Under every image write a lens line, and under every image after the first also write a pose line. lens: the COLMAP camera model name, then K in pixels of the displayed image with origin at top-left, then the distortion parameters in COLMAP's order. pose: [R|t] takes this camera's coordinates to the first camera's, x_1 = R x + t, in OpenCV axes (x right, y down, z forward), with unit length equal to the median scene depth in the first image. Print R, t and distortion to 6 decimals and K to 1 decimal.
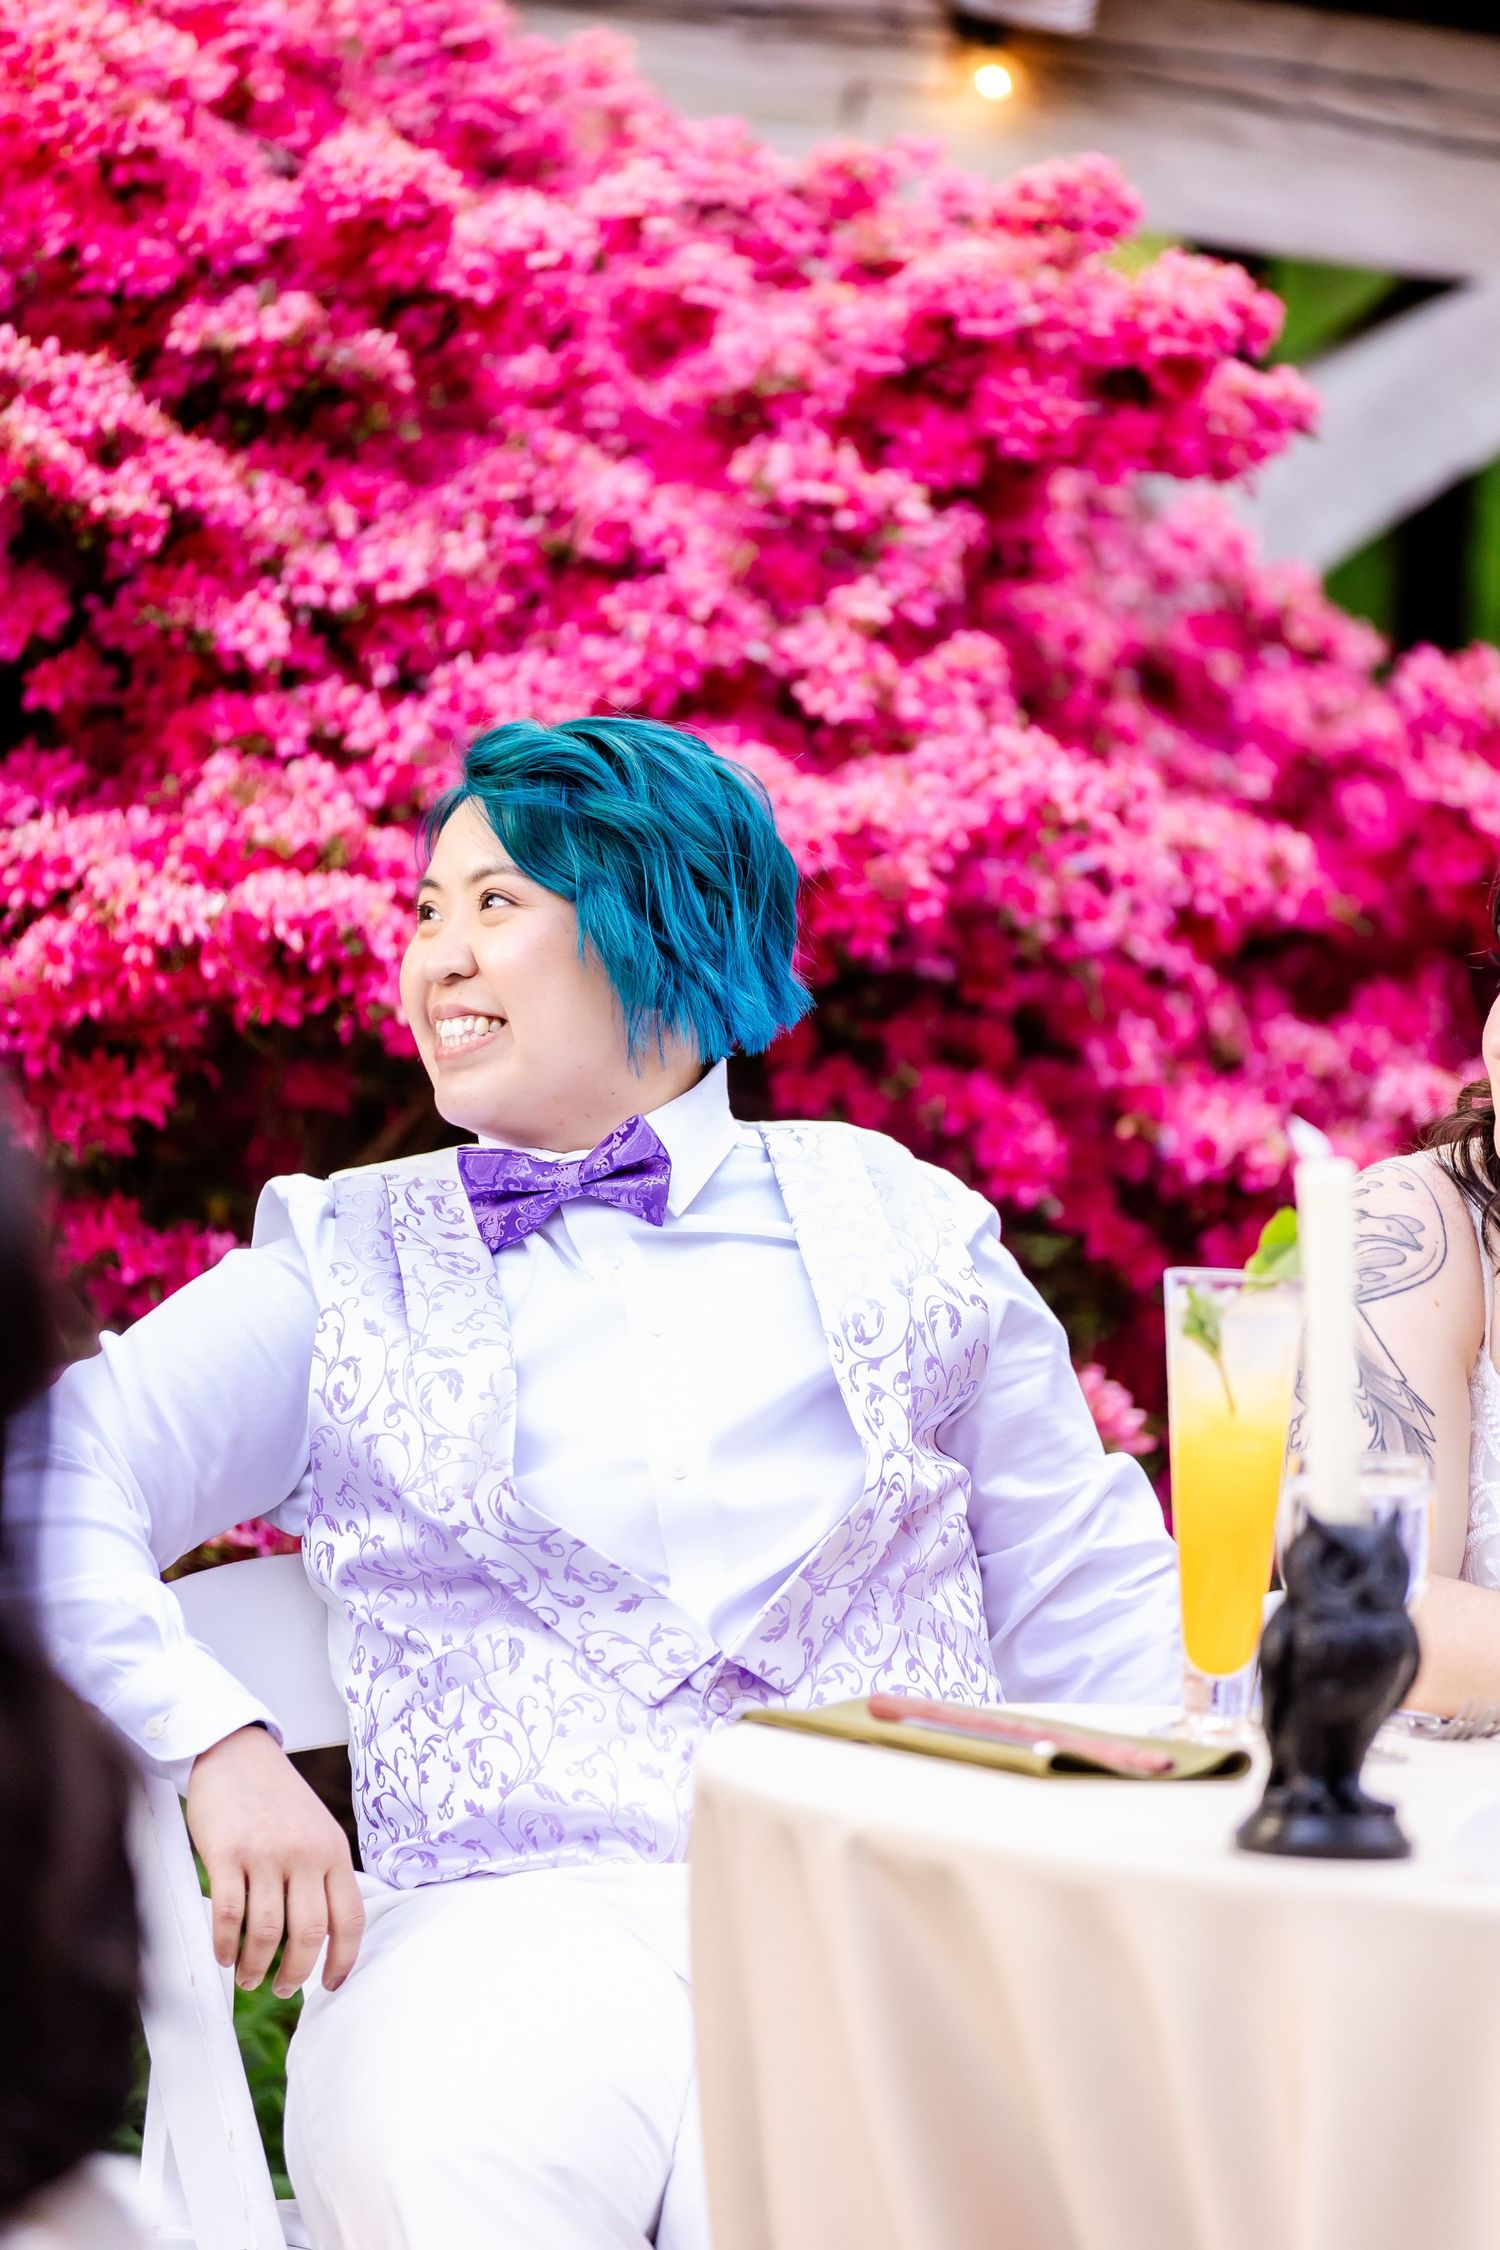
lens RADIAL K [[12255.0, 0, 750.0], [0, 12255.0, 1122.6], [0, 0, 1]] dist [0.274101, -9.246042]
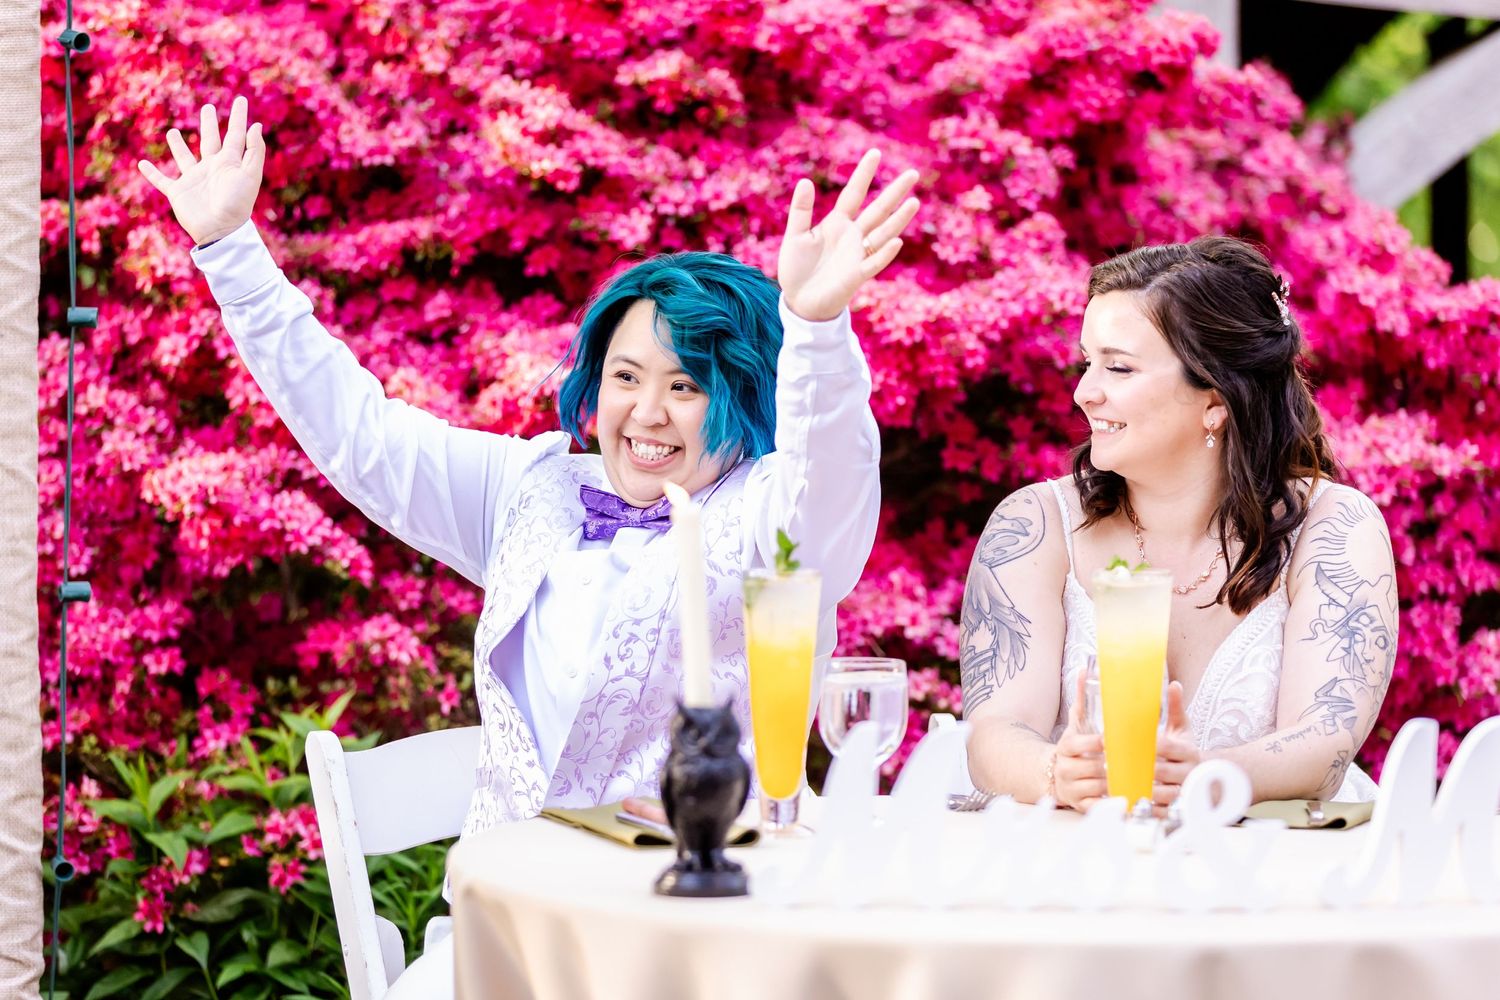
lens RADIAL K [[5720.7, 0, 854.3], [0, 5720.7, 496.1], [0, 0, 1]] dist [-0.110386, 1.858456]
pose [[0.984656, -0.035354, -0.170886, 0.141243], [0.036330, 0.999336, 0.002586, 0.000447], [0.170681, -0.008755, 0.985287, 0.123452]]
